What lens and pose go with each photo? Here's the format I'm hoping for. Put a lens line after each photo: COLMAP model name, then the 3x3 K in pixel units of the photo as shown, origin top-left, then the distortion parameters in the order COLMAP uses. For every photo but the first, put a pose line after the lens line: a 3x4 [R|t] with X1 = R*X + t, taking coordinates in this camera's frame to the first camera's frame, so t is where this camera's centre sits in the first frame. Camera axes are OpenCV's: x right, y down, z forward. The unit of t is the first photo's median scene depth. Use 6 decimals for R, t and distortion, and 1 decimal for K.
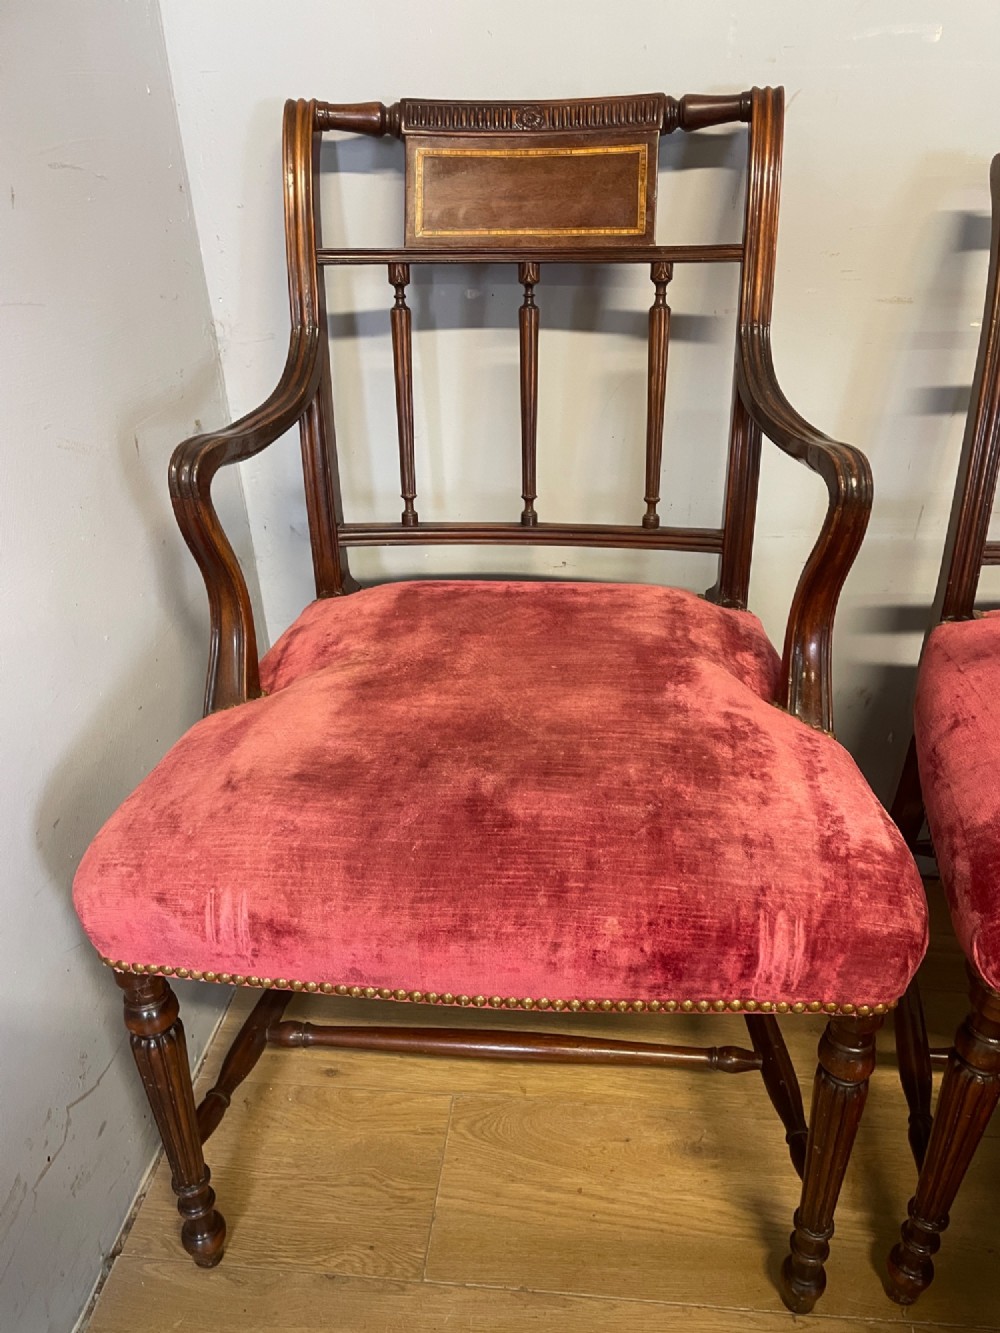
lens RADIAL K [[1020.8, 0, 510.7], [0, 1020.8, 660.1], [0, 0, 1]] dist [0.089379, -0.118488]
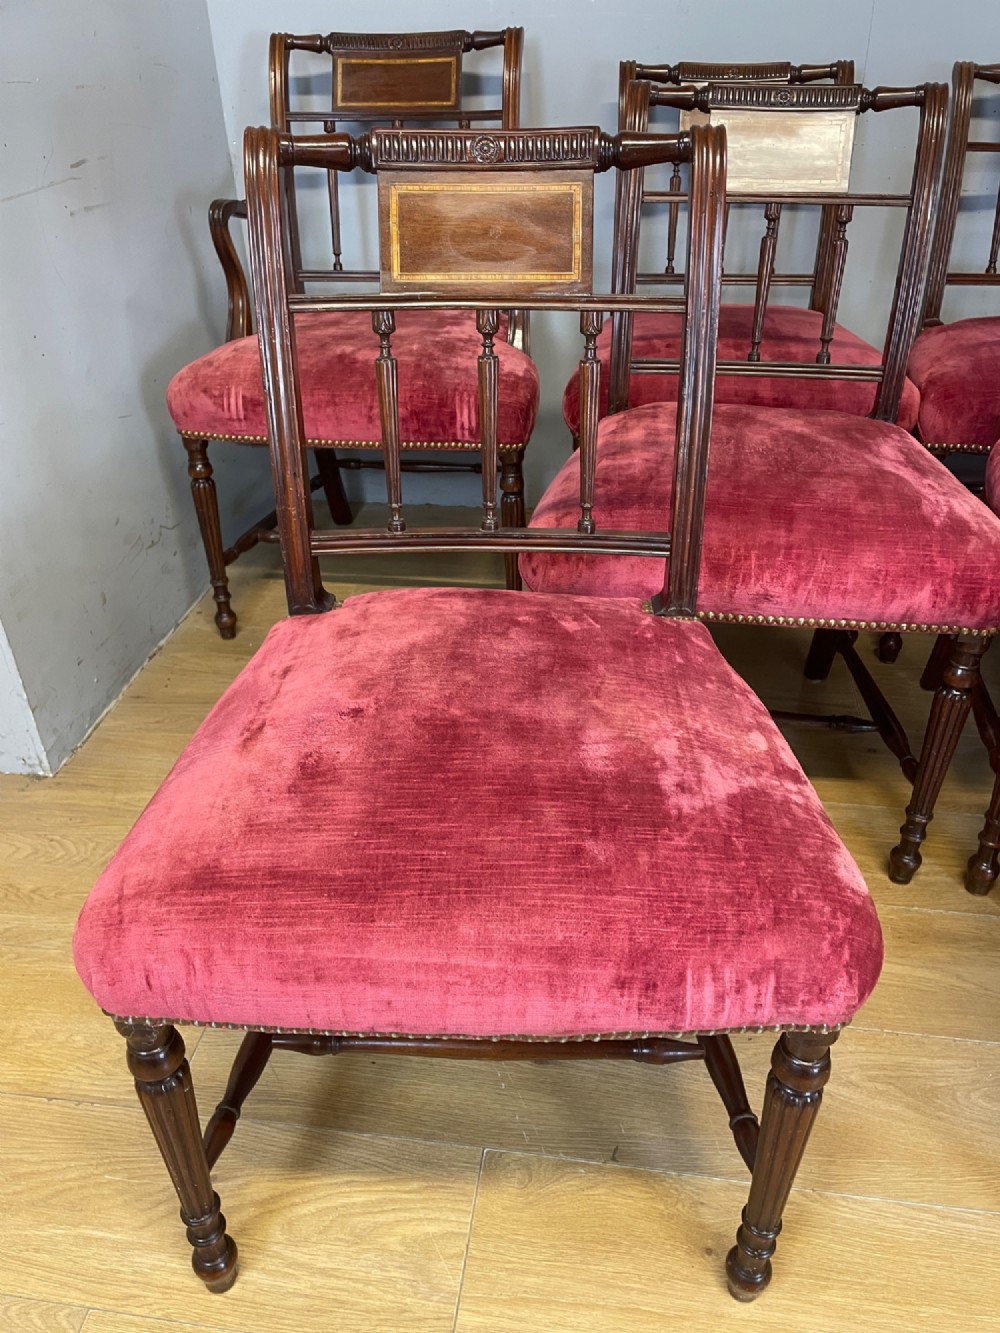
lens RADIAL K [[1020.8, 0, 507.1], [0, 1020.8, 674.3], [0, 0, 1]] dist [0.089379, -0.118488]
pose [[0.998814, 0.027972, -0.039858, 0.348870], [-0.025771, 0.998171, 0.054693, 0.562118], [0.041315, -0.053600, 0.997707, -1.023558]]
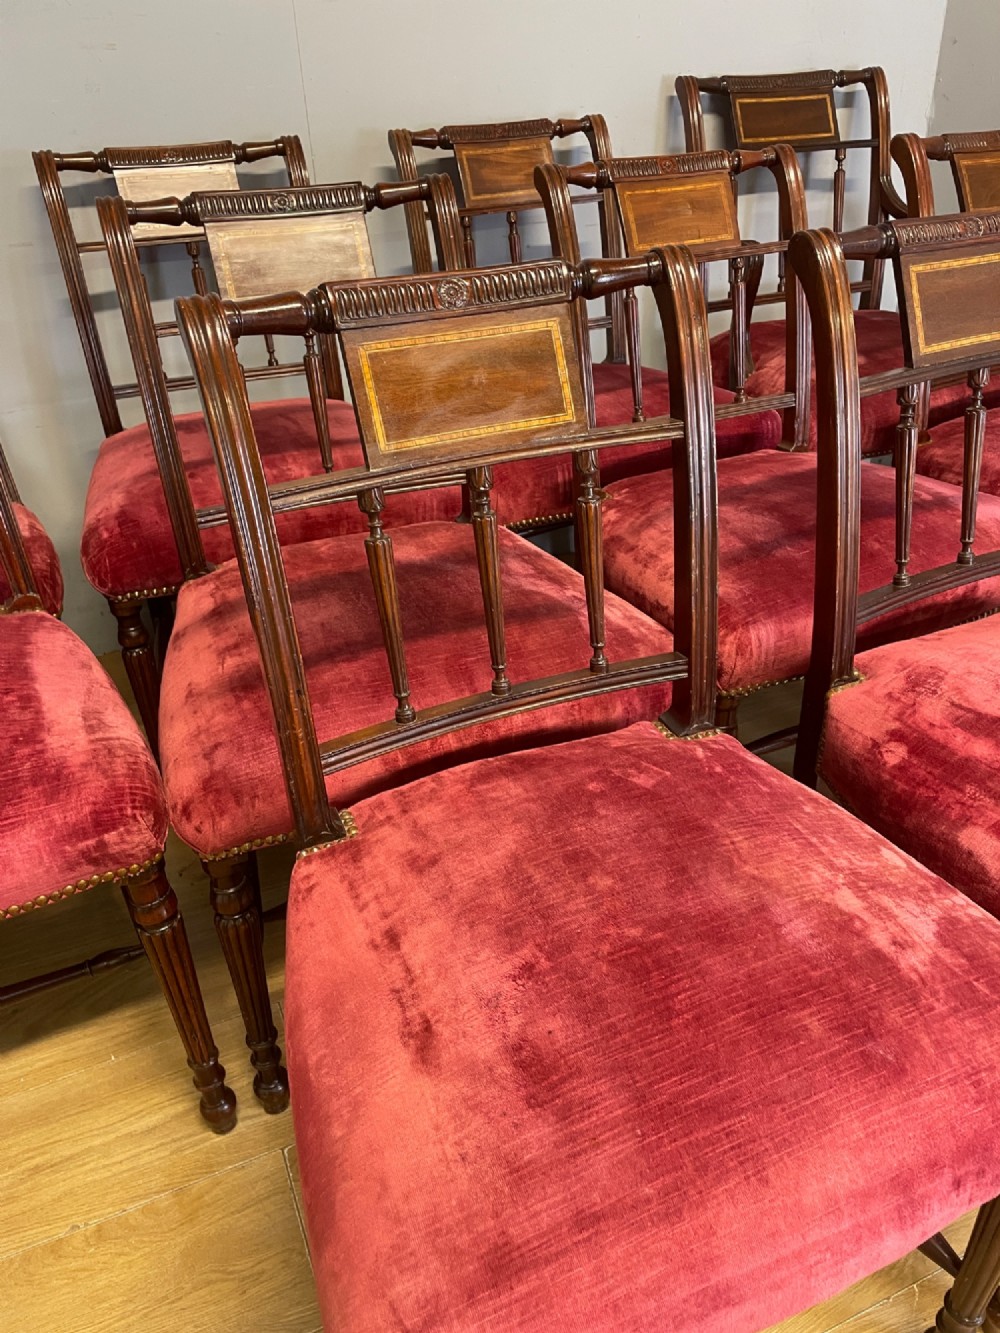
lens RADIAL K [[1020.8, 0, 515.0], [0, 1020.8, 664.3], [0, 0, 1]] dist [0.089379, -0.118488]
pose [[0.925419, -0.206098, 0.317999, -0.015020], [0.196449, 0.978520, 0.062494, 0.381306], [-0.324049, 0.004637, 0.946029, -0.854744]]
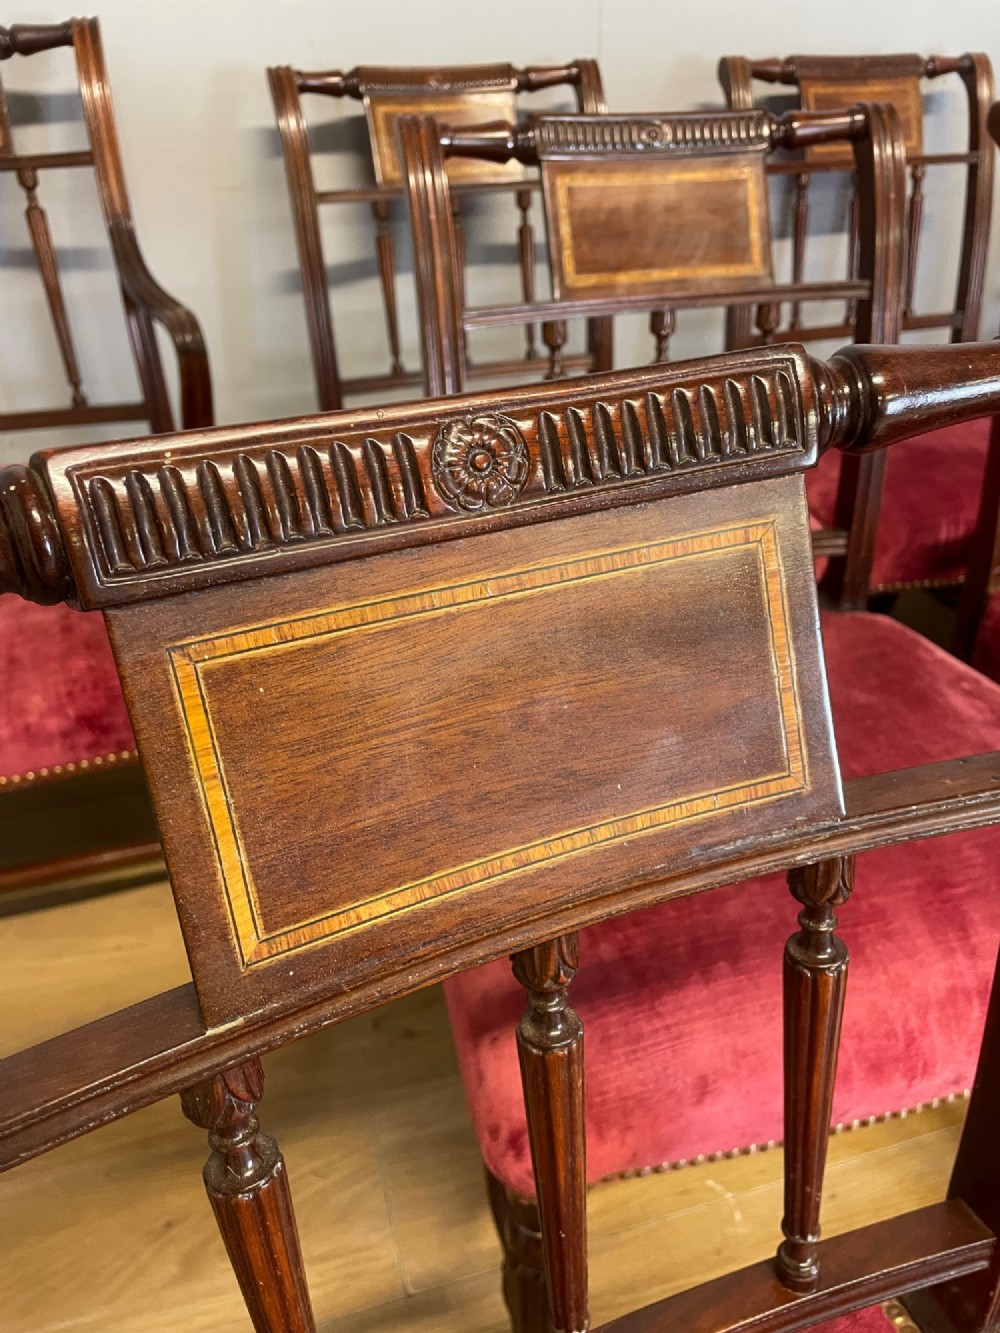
lens RADIAL K [[1020.8, 0, 515.3], [0, 1020.8, 666.4], [0, 0, 1]] dist [0.089379, -0.118488]
pose [[0.927154, -0.197824, 0.318200, 0.184268], [0.177553, 0.979820, 0.091806, 0.151190], [-0.329940, -0.028621, 0.943568, -0.289661]]
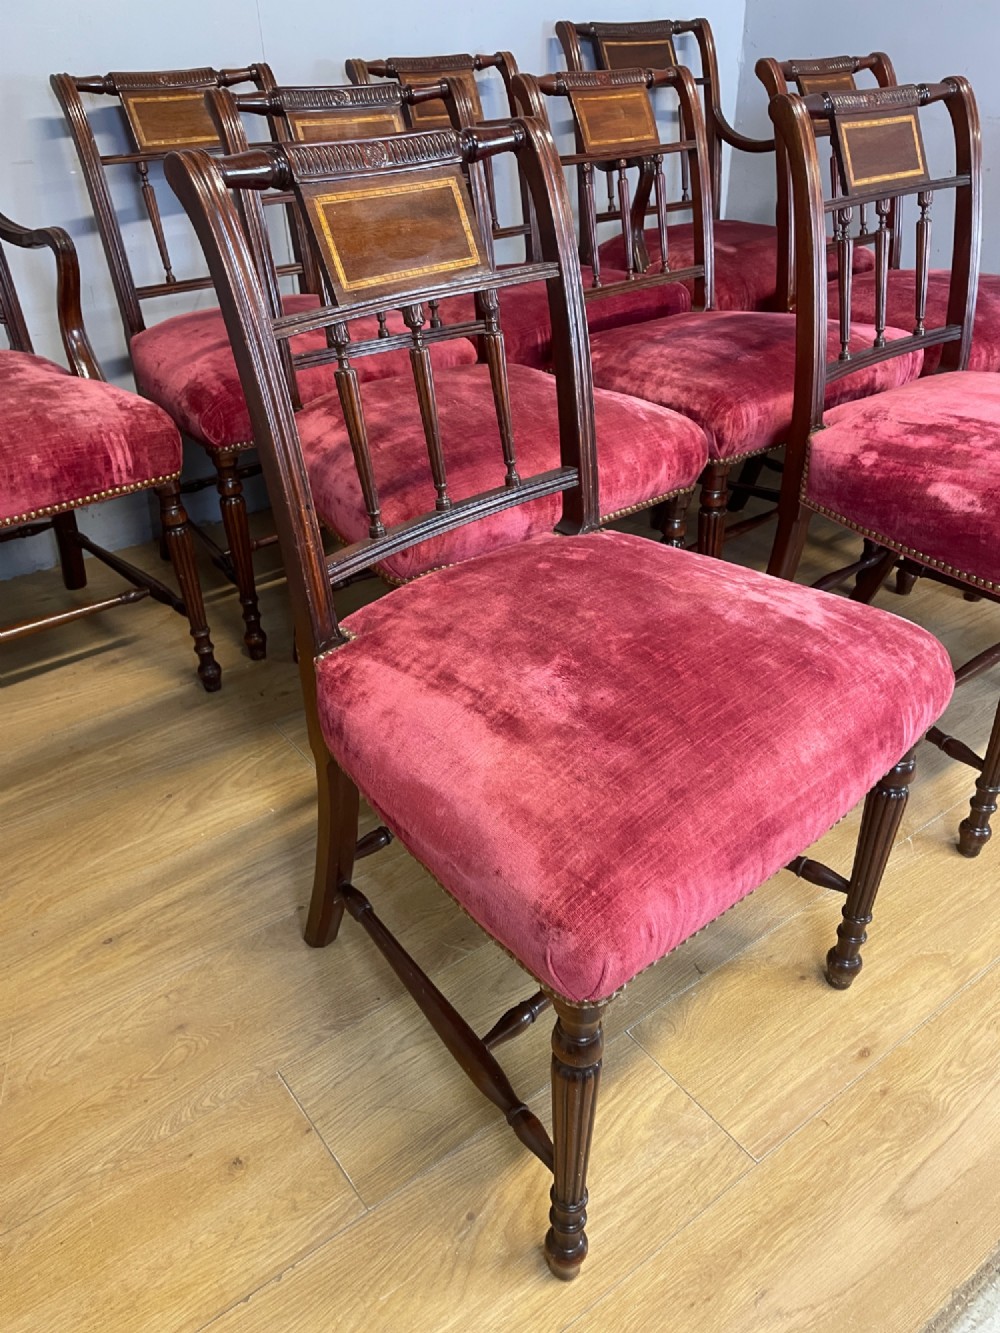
lens RADIAL K [[1020.8, 0, 505.4], [0, 1020.8, 676.4], [0, 0, 1]] dist [0.089379, -0.118488]
pose [[0.740479, -0.364624, 0.564571, -0.398091], [0.334493, 0.928547, 0.160982, 0.479254], [-0.582929, 0.069641, 0.809533, -0.892072]]
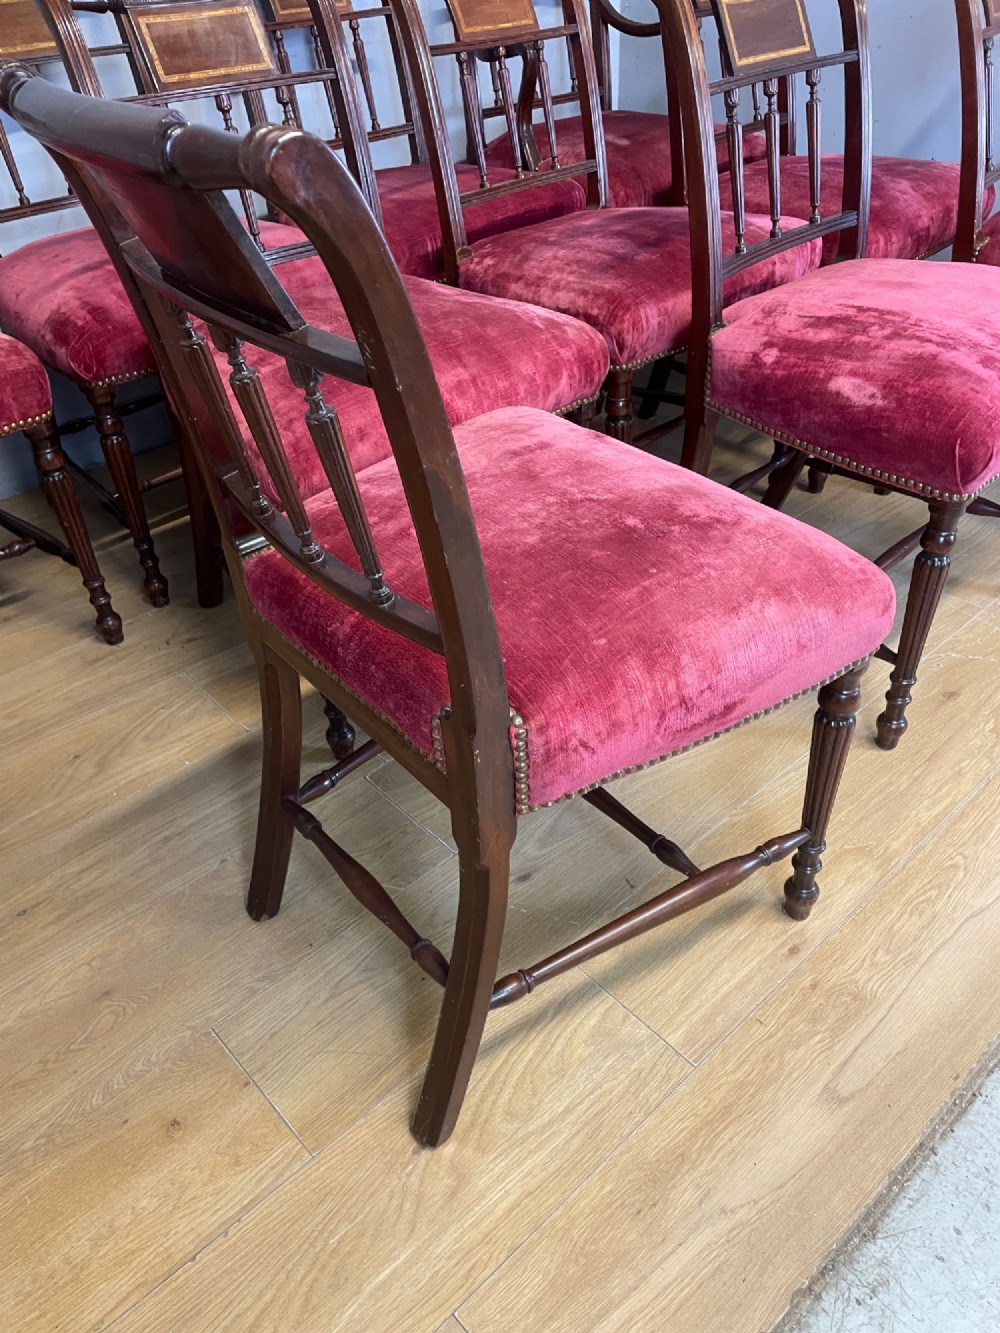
lens RADIAL K [[1020.8, 0, 515.2], [0, 1020.8, 674.7], [0, 0, 1]] dist [0.089379, -0.118488]
pose [[0.668116, -0.461604, 0.583560, -0.350139], [0.389564, 0.885221, 0.254212, 0.491205], [-0.633925, 0.057491, 0.771255, -0.881994]]
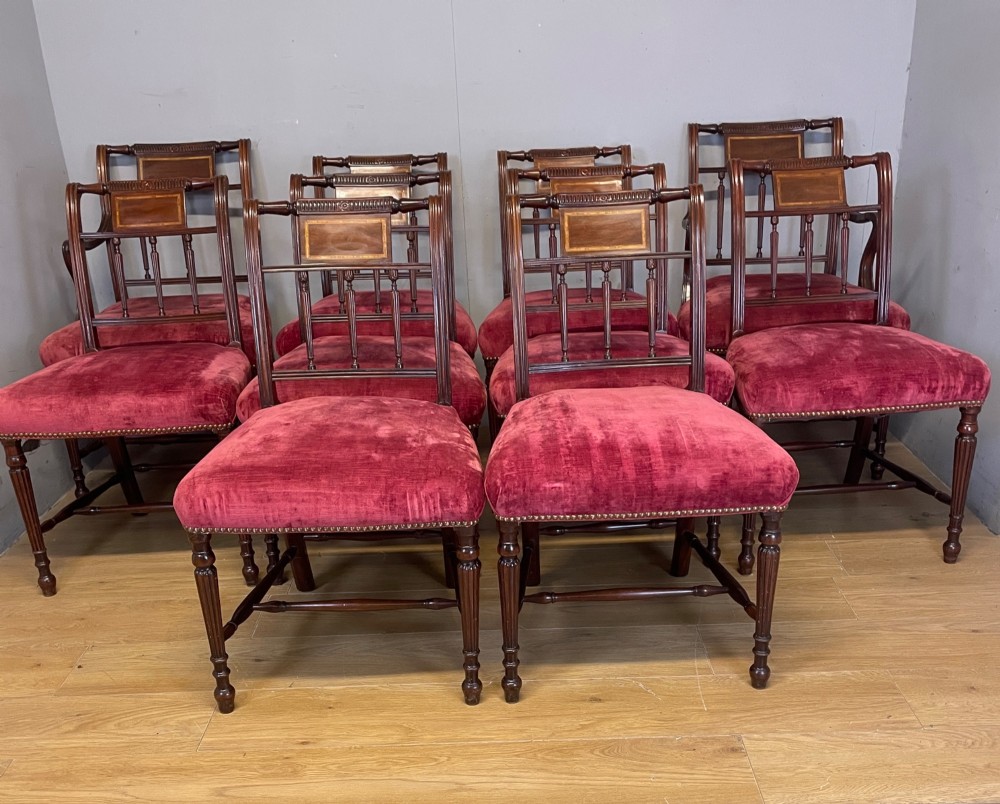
lens RADIAL K [[1026.9, 0, 521.9], [0, 1026.9, 533.1], [0, 0, 1]] dist [0.075954, 0.000000]
pose [[0.999675, -0.007111, -0.024468, 0.726900], [0.004681, 0.995177, -0.097981, 1.086507], [0.025047, 0.097835, 0.994887, -2.265978]]
